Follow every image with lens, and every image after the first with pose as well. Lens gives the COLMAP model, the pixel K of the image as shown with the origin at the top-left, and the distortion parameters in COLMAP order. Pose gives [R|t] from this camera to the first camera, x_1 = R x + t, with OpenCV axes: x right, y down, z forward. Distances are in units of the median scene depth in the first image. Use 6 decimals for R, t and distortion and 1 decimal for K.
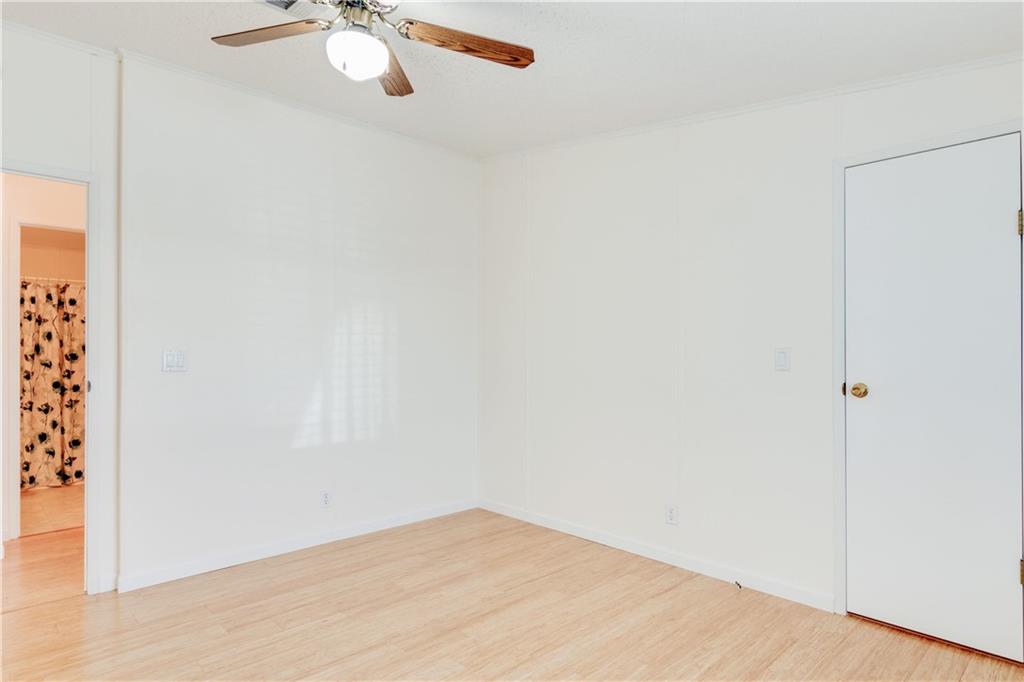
lens RADIAL K [[572.3, 0, 510.5], [0, 572.3, 343.5], [0, 0, 1]] dist [-0.003125, 0.005174]
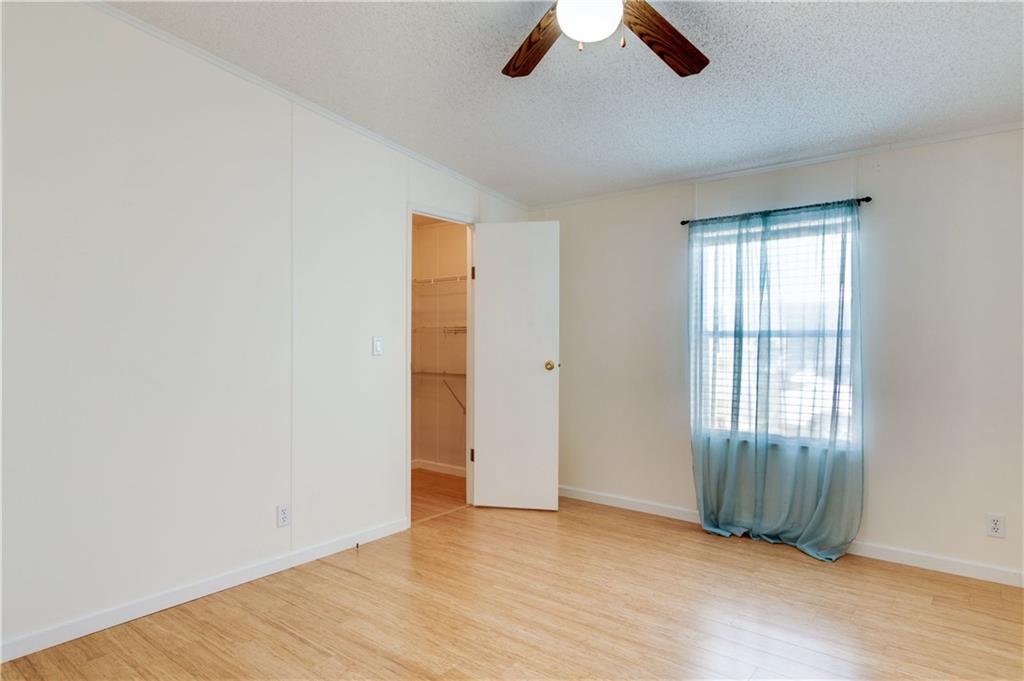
lens RADIAL K [[572.3, 0, 517.7], [0, 572.3, 340.0], [0, 0, 1]] dist [-0.003125, 0.005174]
pose [[-0.121582, 0.001447, 0.992580, -0.787308], [-0.012171, 0.999922, -0.002948, 0.010046], [-0.992507, -0.012439, -0.121555, 0.837977]]
